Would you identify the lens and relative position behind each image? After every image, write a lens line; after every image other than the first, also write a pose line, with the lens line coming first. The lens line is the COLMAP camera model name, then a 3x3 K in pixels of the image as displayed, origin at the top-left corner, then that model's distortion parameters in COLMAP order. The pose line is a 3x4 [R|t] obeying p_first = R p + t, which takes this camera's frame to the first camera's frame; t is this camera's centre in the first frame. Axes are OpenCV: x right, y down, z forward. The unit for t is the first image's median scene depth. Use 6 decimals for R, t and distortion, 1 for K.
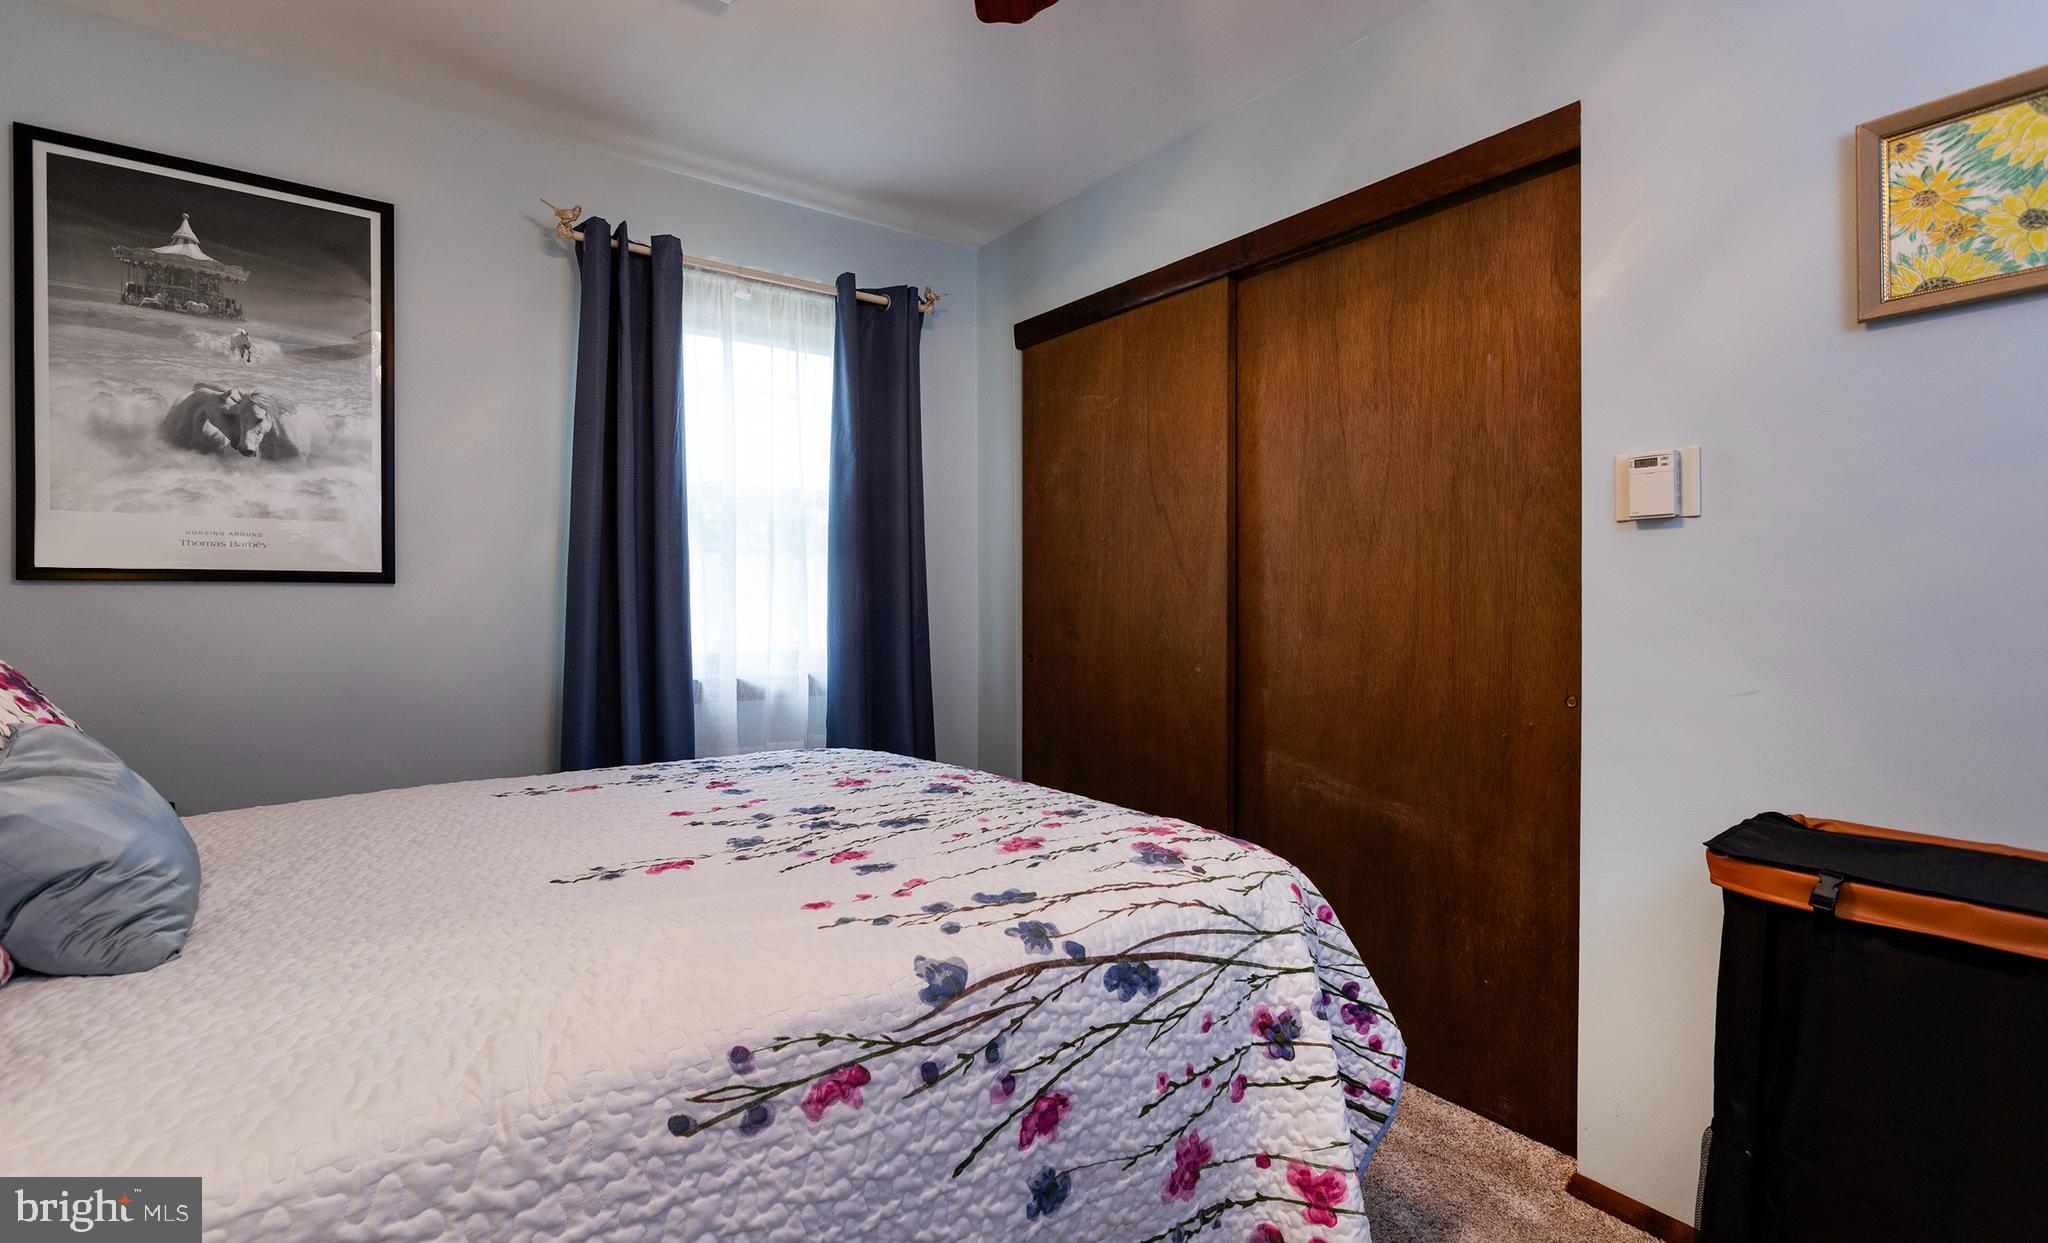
lens RADIAL K [[914.0, 0, 1028.5], [0, 914.0, 592.0], [0, 0, 1]] dist [-0.001028, 0.000130]
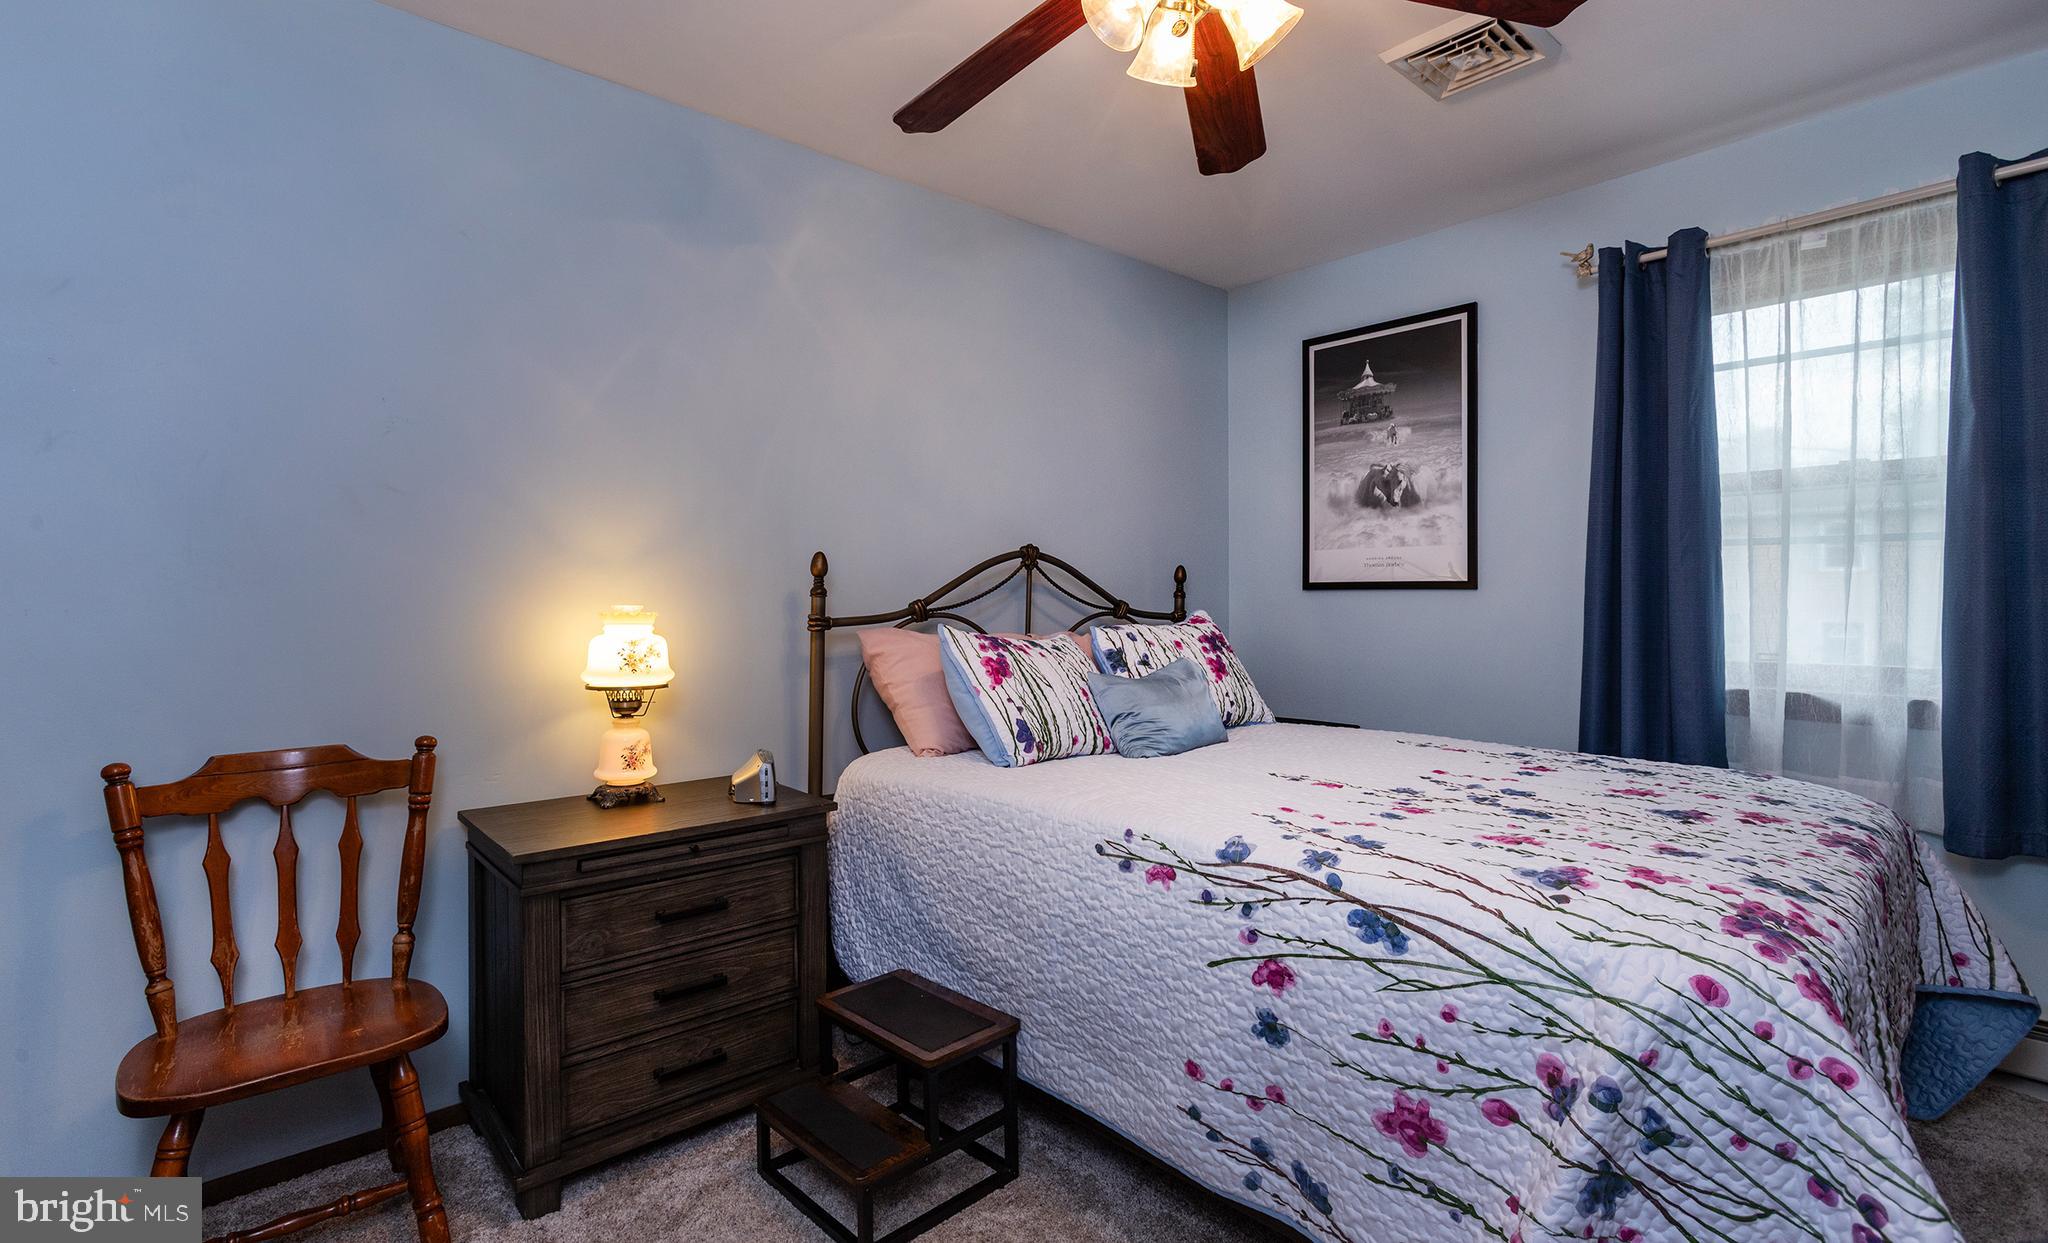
lens RADIAL K [[993.1, 0, 1029.7], [0, 993.1, 588.4], [0, 0, 1]] dist [0.036480, 0.000276]
pose [[0.084714, -0.009173, -0.996363, 1.285320], [0.007269, 0.999937, -0.008588, -0.003552], [0.996379, -0.006515, 0.084775, 0.430113]]
